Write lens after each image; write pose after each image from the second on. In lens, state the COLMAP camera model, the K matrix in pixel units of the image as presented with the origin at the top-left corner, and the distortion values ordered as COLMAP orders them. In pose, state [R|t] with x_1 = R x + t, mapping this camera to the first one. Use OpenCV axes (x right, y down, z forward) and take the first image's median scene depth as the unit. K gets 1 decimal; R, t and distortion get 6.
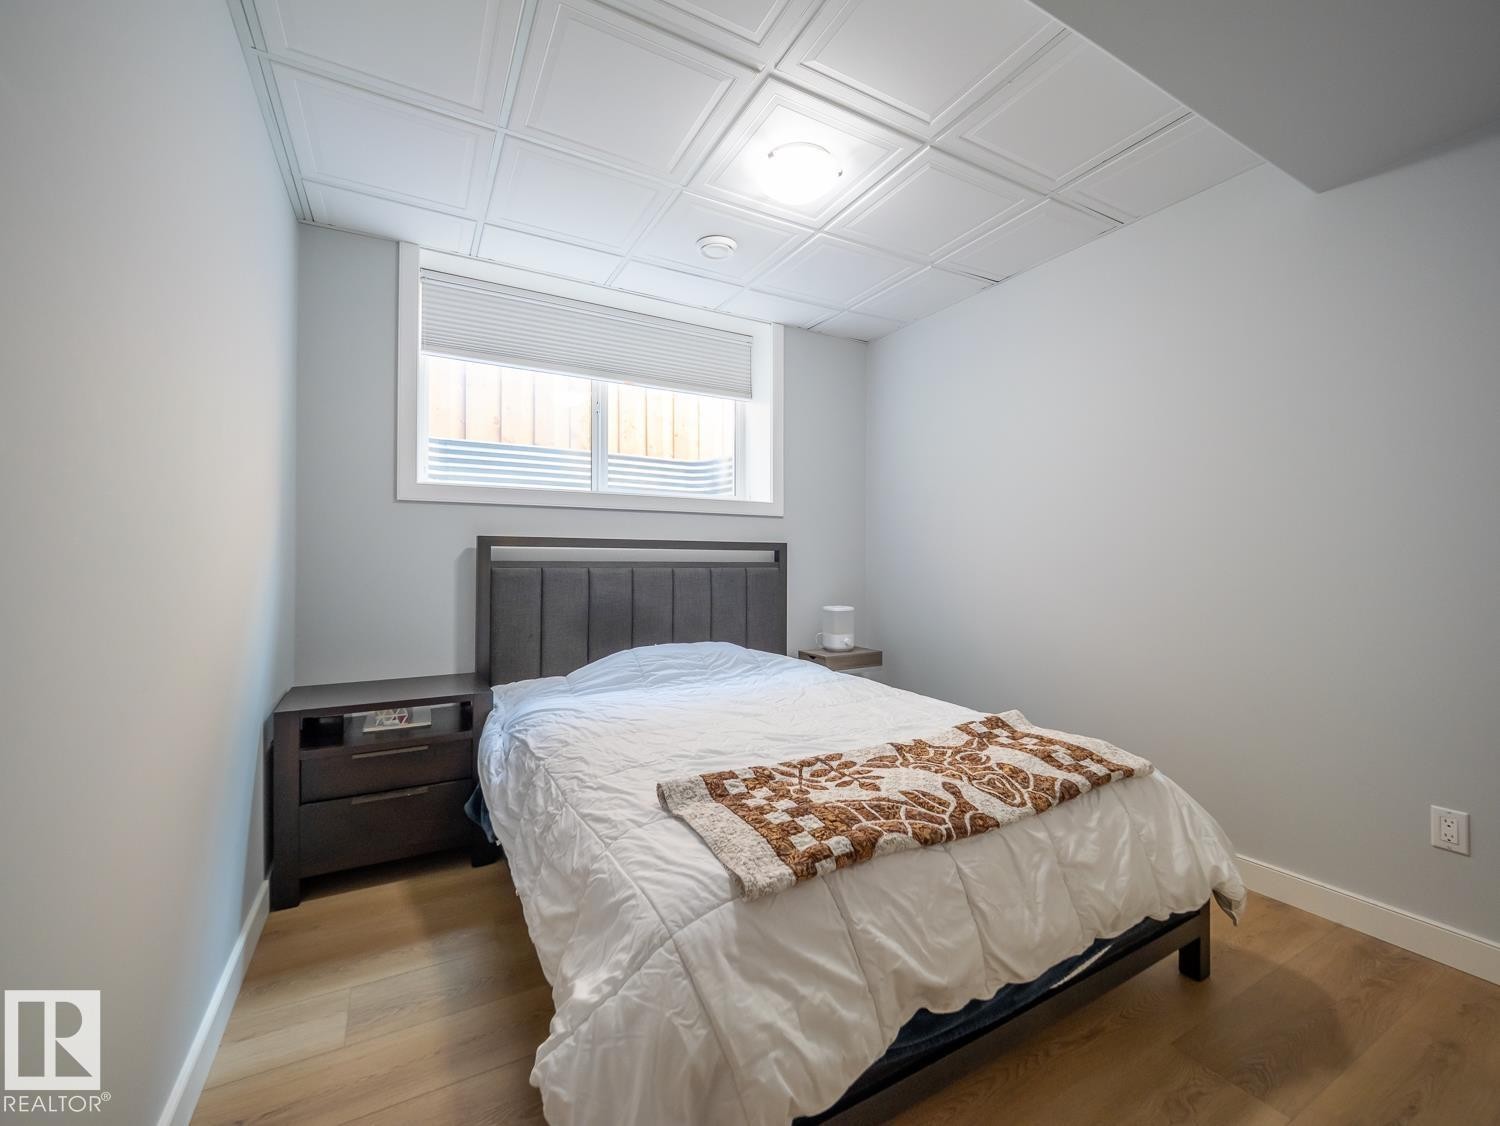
lens RADIAL K [[632.8, 0, 747.1], [0, 632.8, 562.5], [0, 0, 1]] dist [-0.001876, -0.000682]
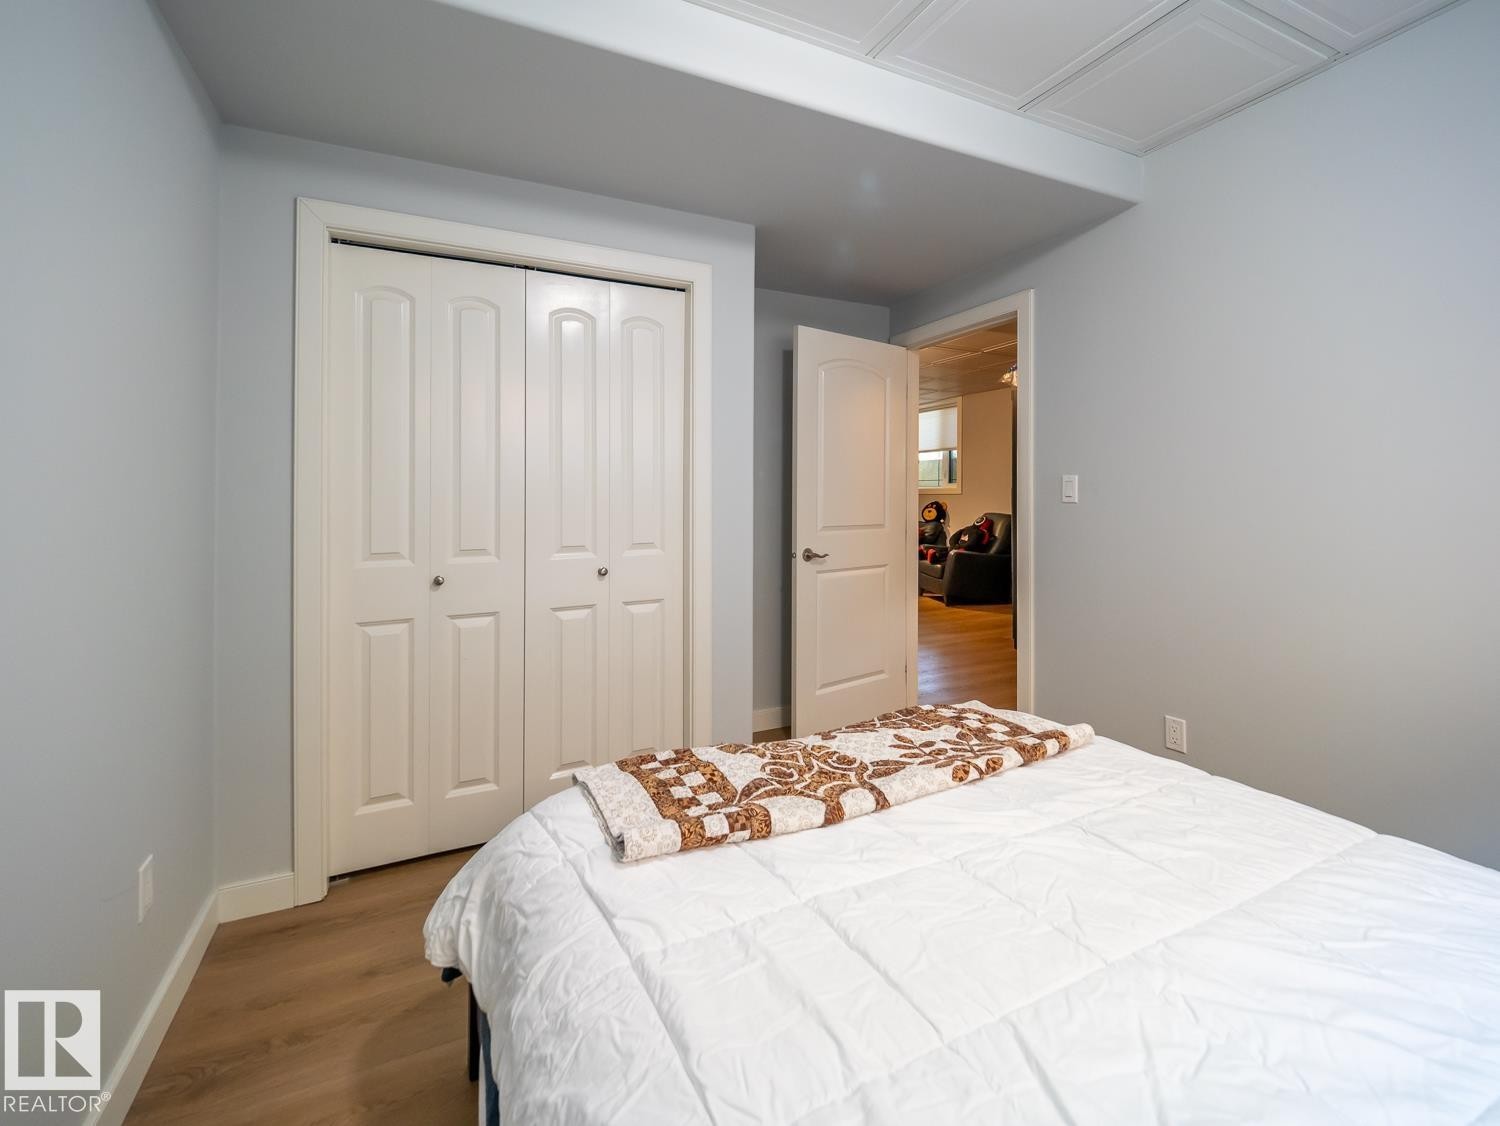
lens RADIAL K [[632.8, 0, 747.1], [0, 632.8, 562.5], [0, 0, 1]] dist [-0.001876, -0.000682]
pose [[-0.998368, 0.002757, 0.057038, 0.378406], [0.009100, 0.993751, 0.111250, -0.069140], [-0.056375, 0.111588, -0.992154, 1.952570]]
